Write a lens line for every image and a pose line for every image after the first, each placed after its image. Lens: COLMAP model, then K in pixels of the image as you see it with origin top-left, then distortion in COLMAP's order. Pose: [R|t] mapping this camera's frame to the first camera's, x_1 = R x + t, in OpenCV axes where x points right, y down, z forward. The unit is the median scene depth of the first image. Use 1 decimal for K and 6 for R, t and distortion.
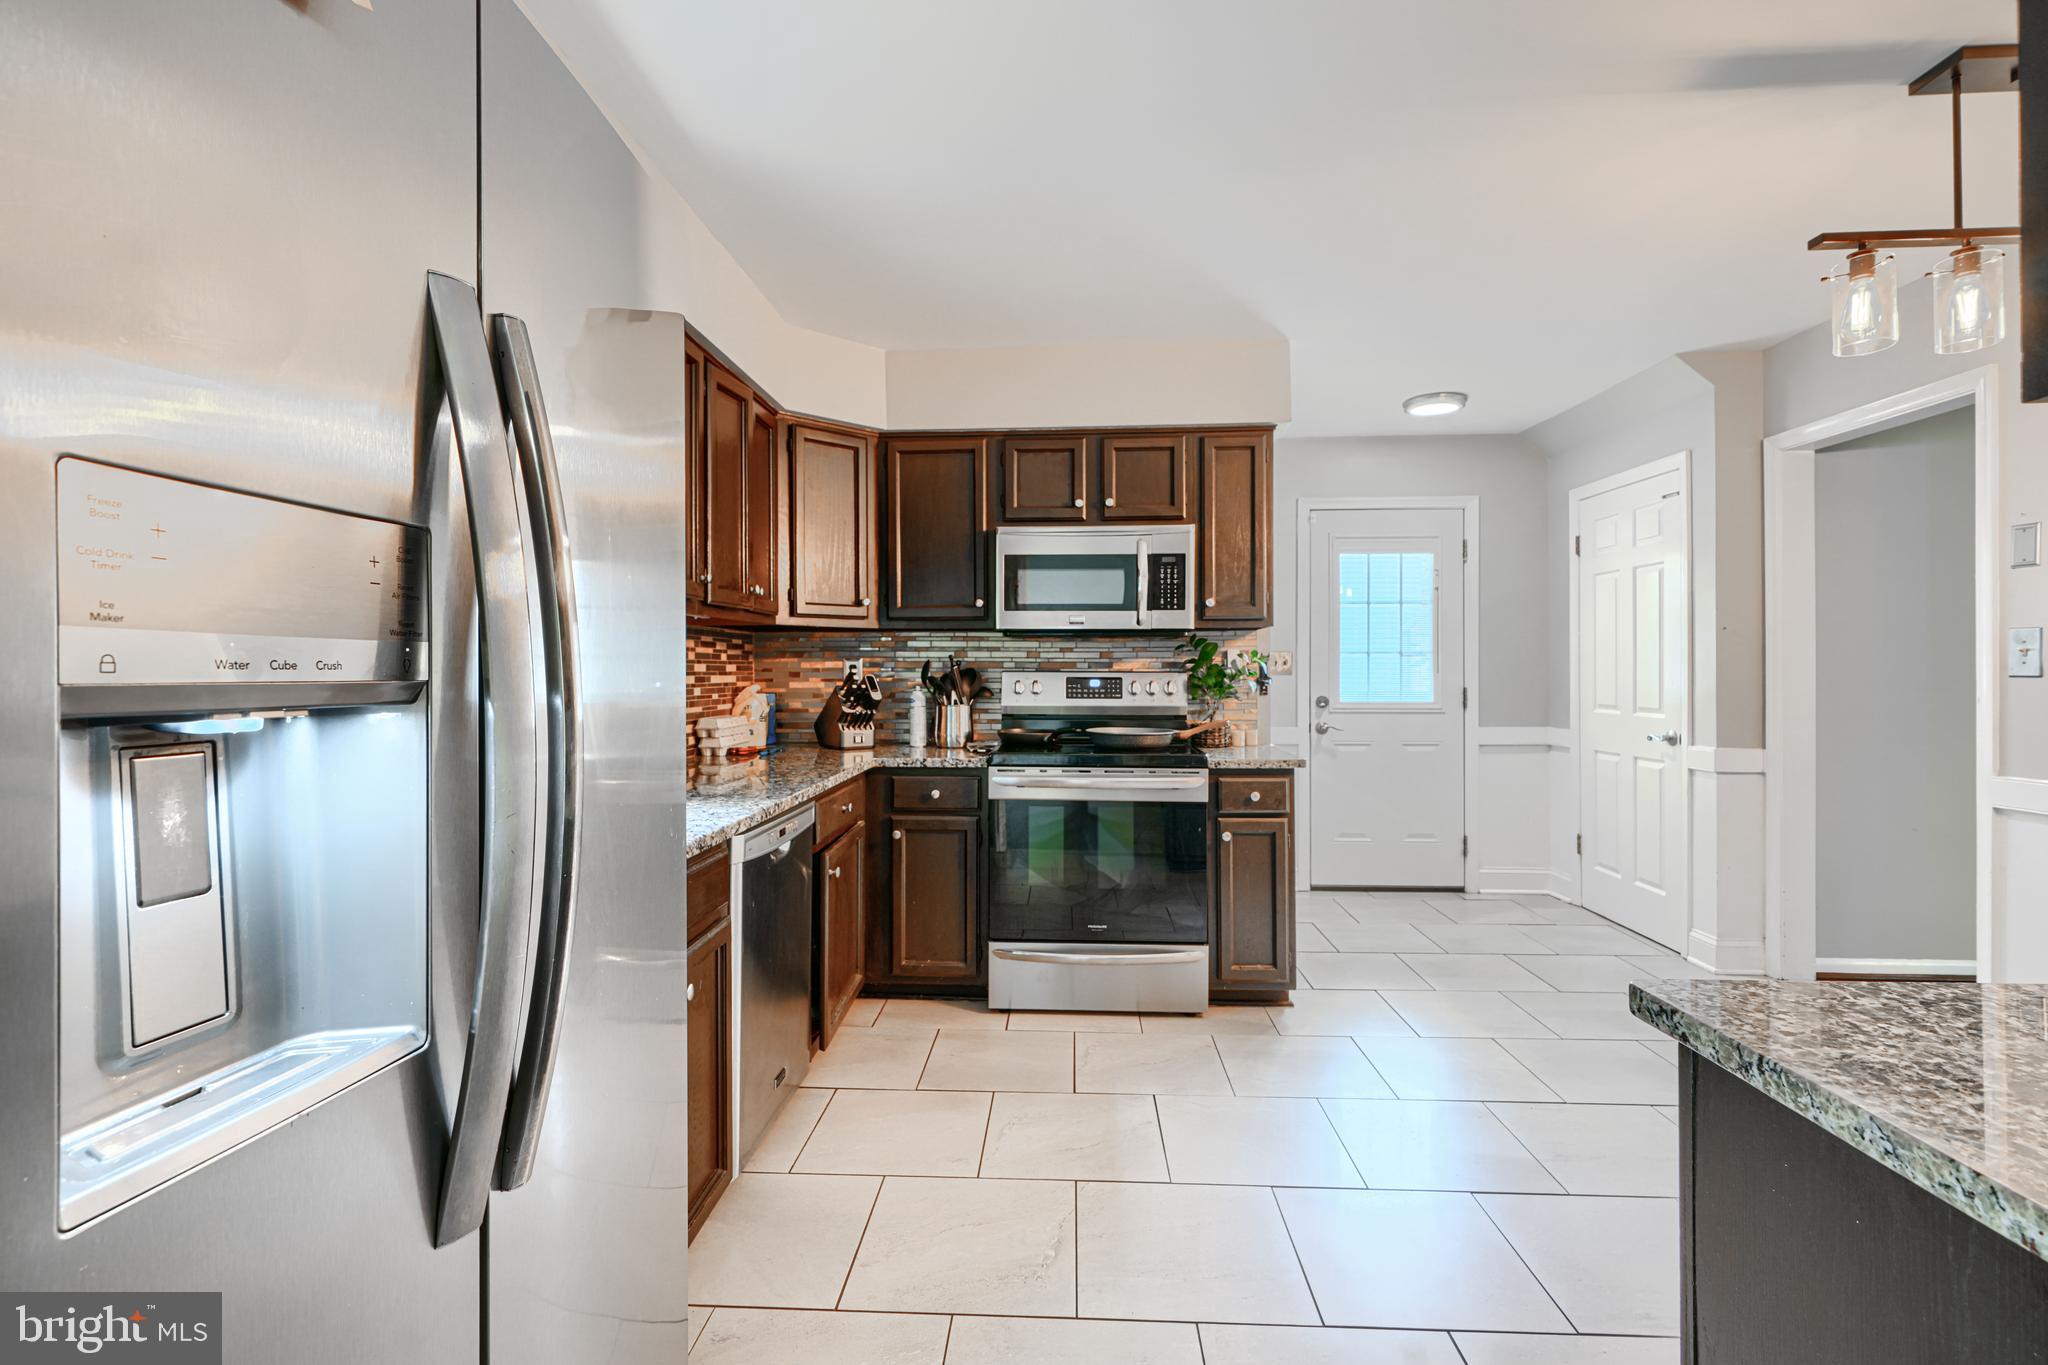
lens RADIAL K [[929.4, 0, 1025.3], [0, 929.4, 671.8], [0, 0, 1]] dist [-0.000133, -0.000236]
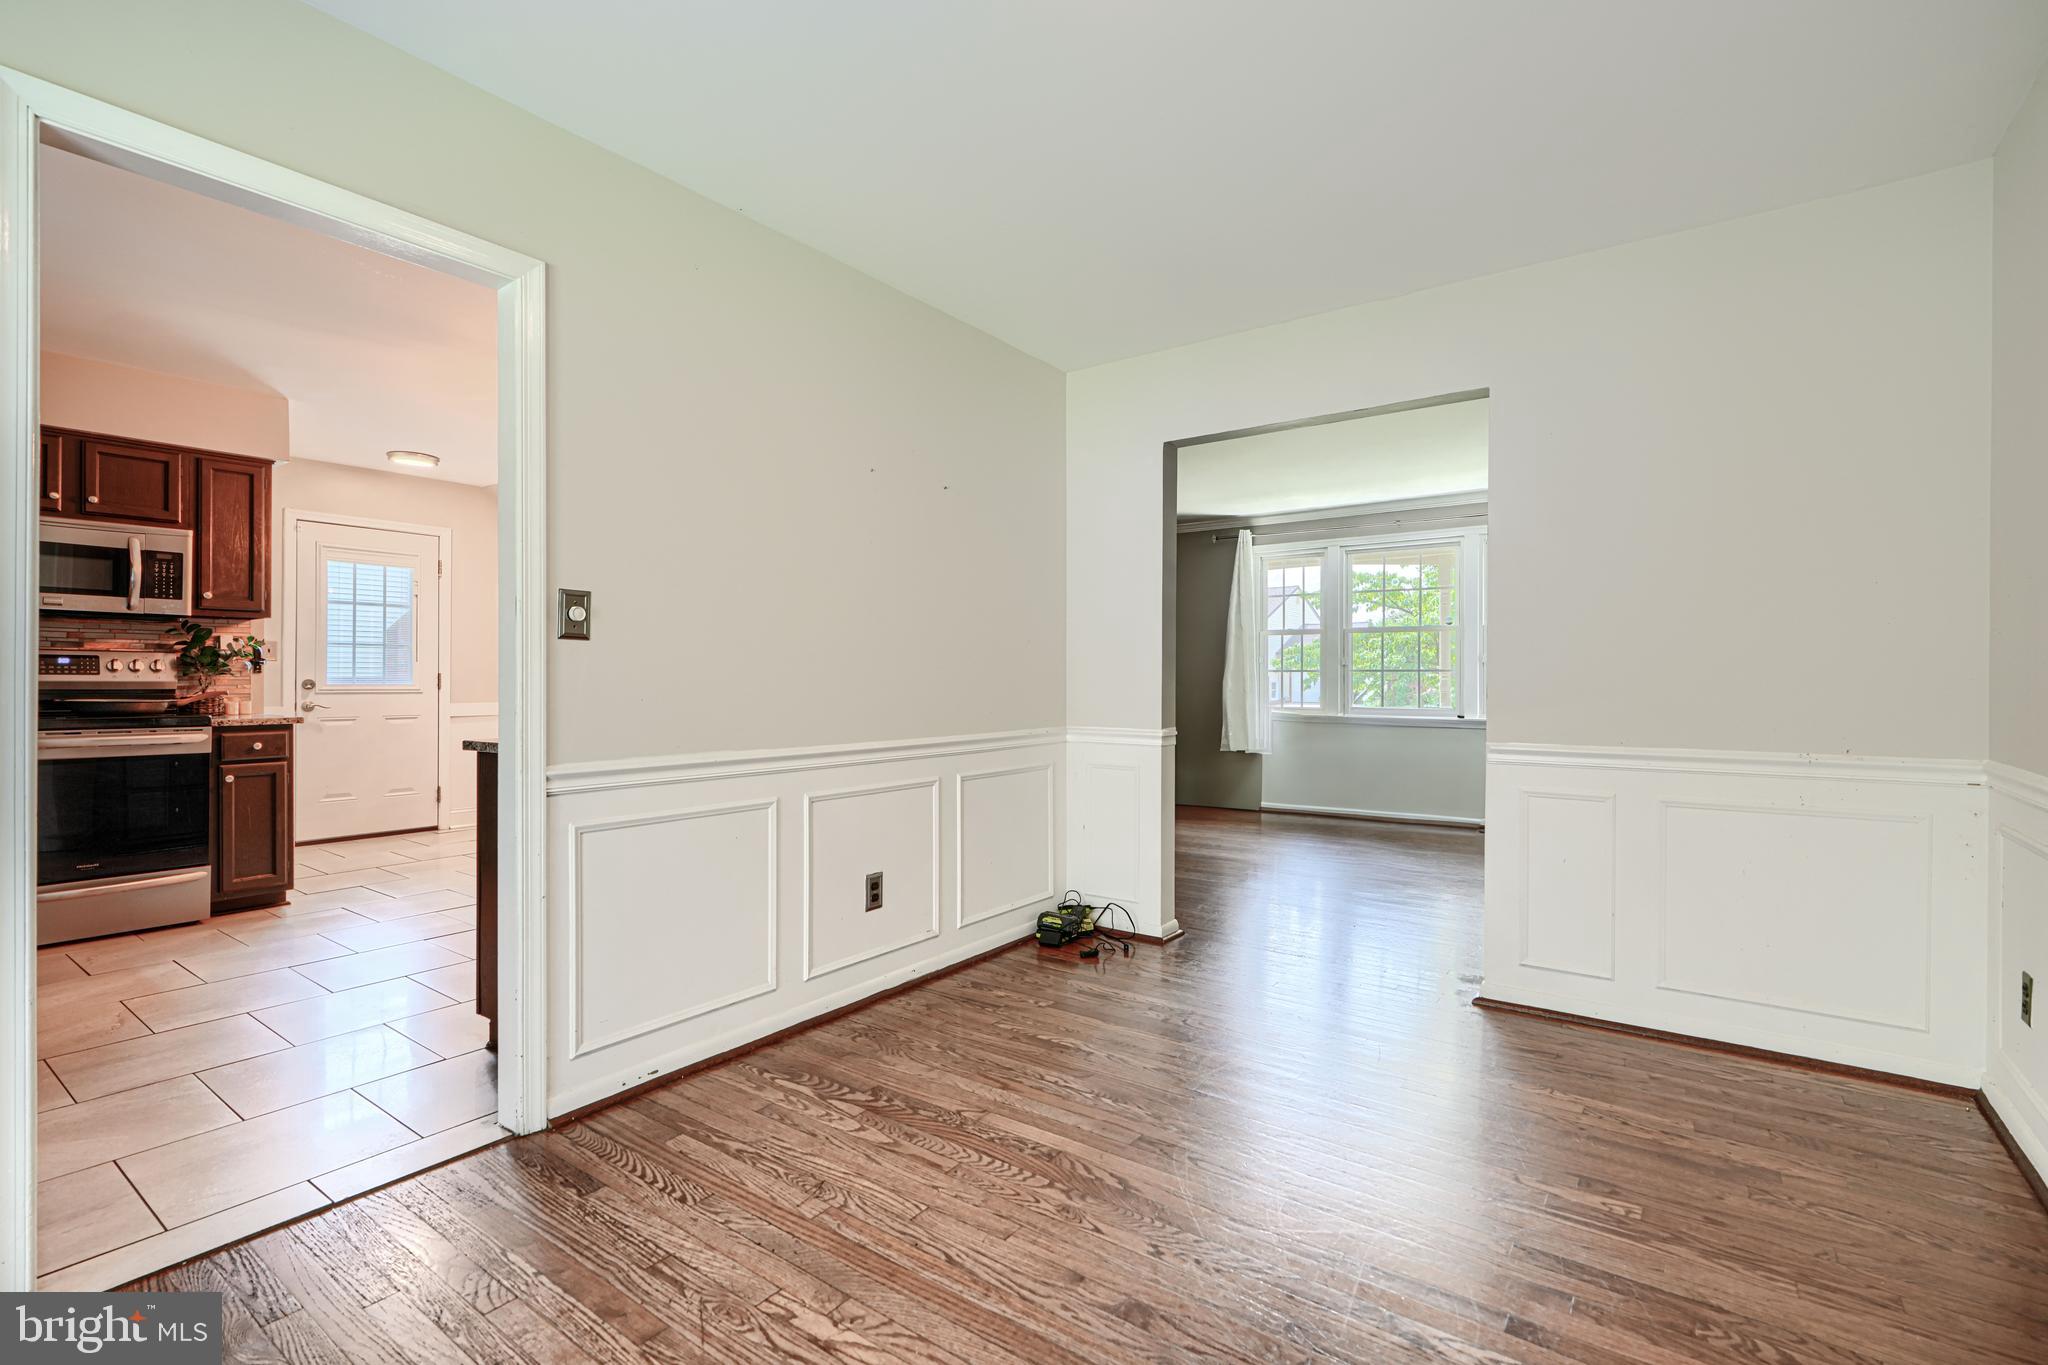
lens RADIAL K [[917.4, 0, 1013.2], [0, 917.4, 677.5], [0, 0, 1]] dist [0.005319, 0.000492]
pose [[0.554829, 0.004911, 0.831950, -0.220375], [-0.004707, 0.999985, -0.002764, 0.032110], [-0.831951, -0.002383, 0.554844, -0.553539]]
